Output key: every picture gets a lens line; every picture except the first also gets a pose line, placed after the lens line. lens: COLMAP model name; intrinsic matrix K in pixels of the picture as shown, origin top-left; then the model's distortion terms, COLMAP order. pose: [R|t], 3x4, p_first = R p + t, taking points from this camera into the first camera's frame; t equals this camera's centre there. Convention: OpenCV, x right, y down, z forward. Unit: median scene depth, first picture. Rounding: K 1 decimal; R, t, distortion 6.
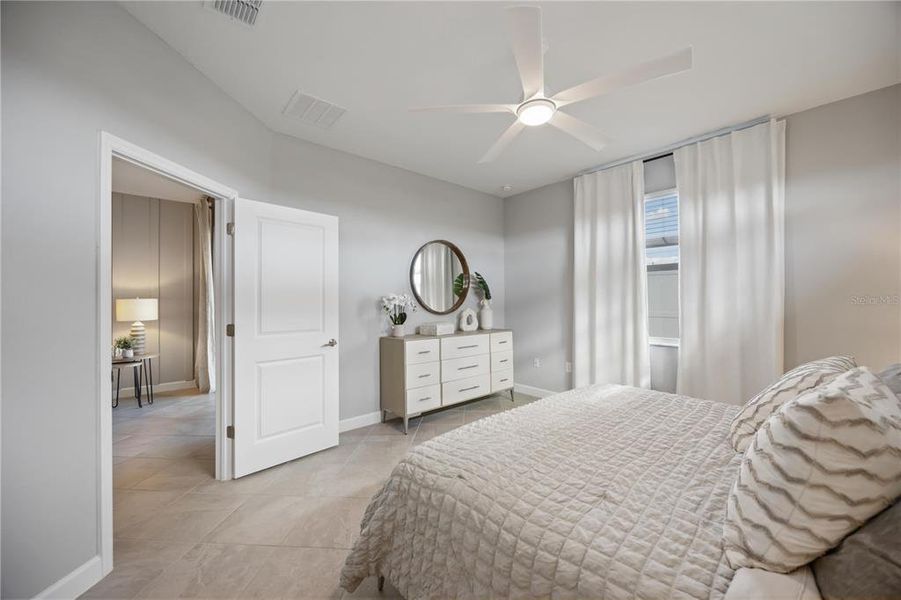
lens RADIAL K [[342.3, 0, 450.4], [0, 342.3, 302.4], [0, 0, 1]] dist [-0.002195, 0.000193]
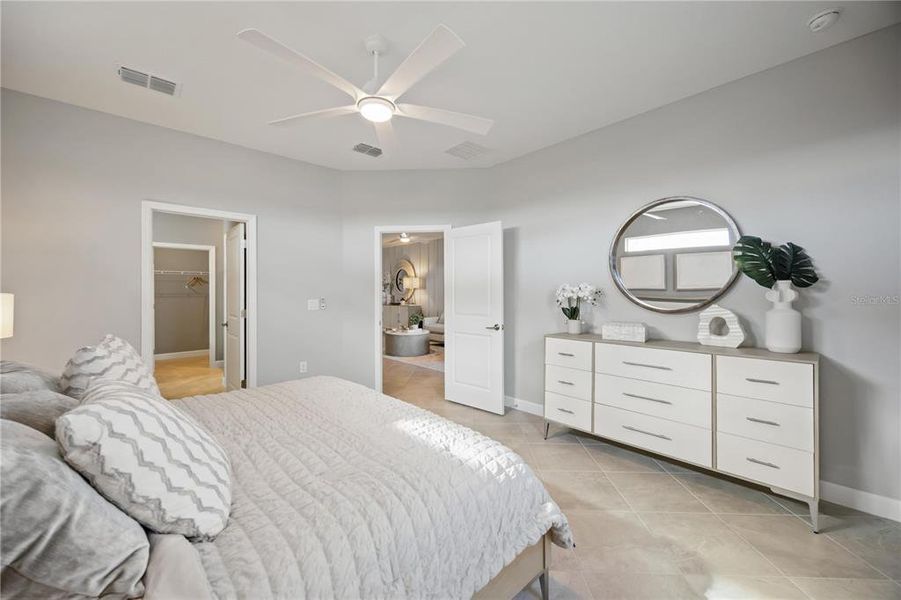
lens RADIAL K [[342.3, 0, 450.4], [0, 342.3, 302.4], [0, 0, 1]] dist [-0.002195, 0.000193]
pose [[0.030388, 0.027663, -0.999155, 0.732825], [-0.003390, 0.999614, 0.027572, -0.001650], [0.999532, 0.002549, 0.030470, 0.688423]]
